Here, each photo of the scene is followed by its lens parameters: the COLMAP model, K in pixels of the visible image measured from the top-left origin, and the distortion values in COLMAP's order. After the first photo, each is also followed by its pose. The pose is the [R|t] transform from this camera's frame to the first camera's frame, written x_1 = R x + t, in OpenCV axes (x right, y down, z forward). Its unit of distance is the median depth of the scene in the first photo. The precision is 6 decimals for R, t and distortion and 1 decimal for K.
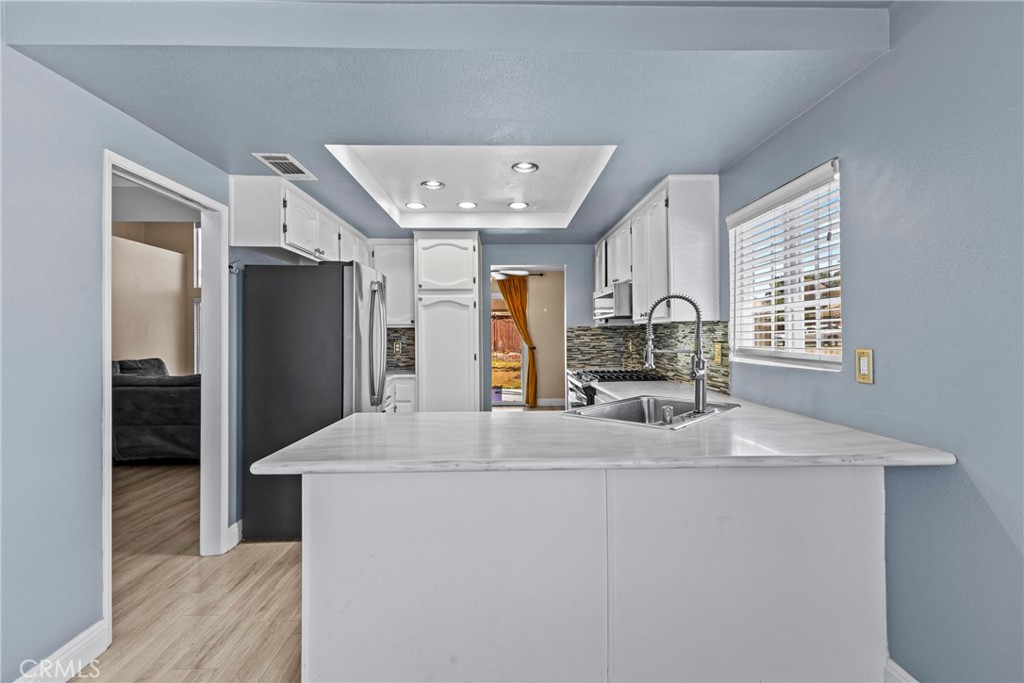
lens RADIAL K [[443.9, 0, 512.3], [0, 443.9, 338.0], [0, 0, 1]] dist [0.007956, -0.000069]
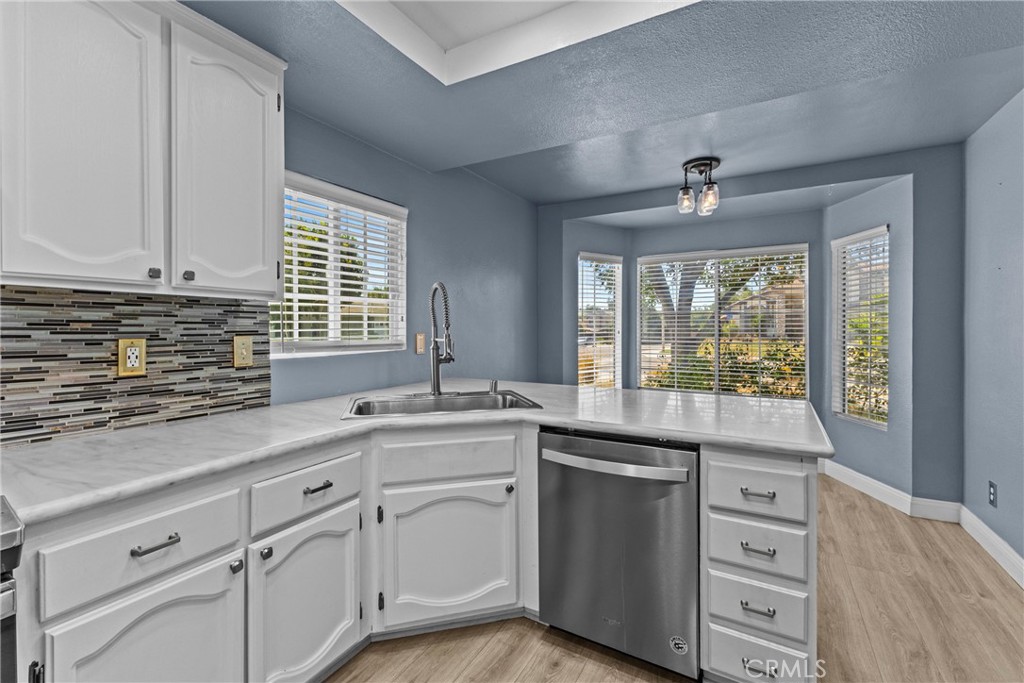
lens RADIAL K [[443.9, 0, 511.9], [0, 443.9, 332.1], [0, 0, 1]] dist [0.007956, -0.000069]
pose [[-0.854327, 0.001973, 0.519733, -0.280428], [0.005306, 0.999974, 0.004927, 0.005558], [-0.519710, 0.006967, -0.854315, 1.616373]]
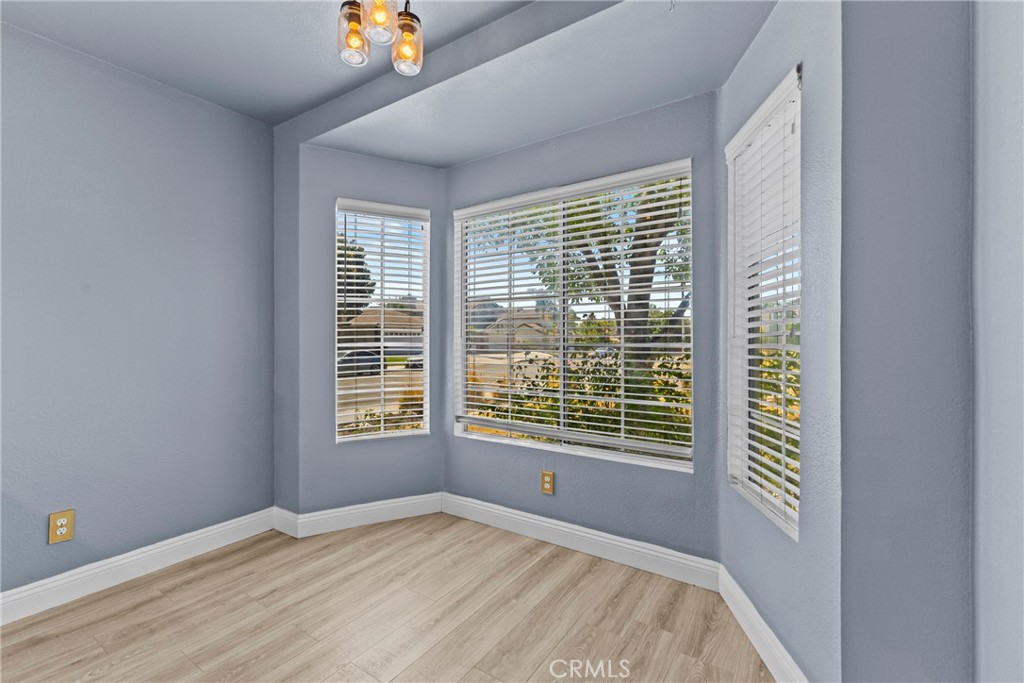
lens RADIAL K [[443.9, 0, 513.8], [0, 443.9, 340.6], [0, 0, 1]] dist [0.007956, -0.000069]
pose [[-0.817085, 0.005531, 0.576491, -0.574222], [0.007382, 0.999972, 0.000868, 0.047287], [-0.576470, 0.004965, -0.817103, 0.585580]]
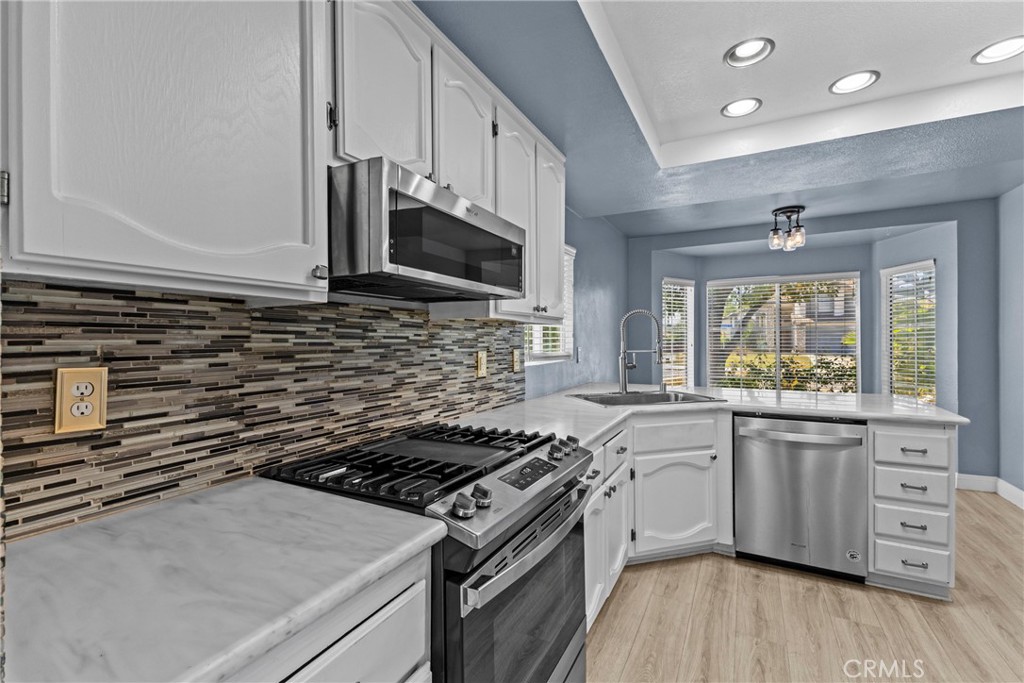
lens RADIAL K [[443.9, 0, 507.6], [0, 443.9, 343.2], [0, 0, 1]] dist [0.007956, -0.000069]
pose [[-0.870178, 0.006864, 0.492689, 0.023823], [0.008639, 0.999962, 0.001327, -0.002652], [-0.492661, 0.005411, -0.870204, 2.151873]]
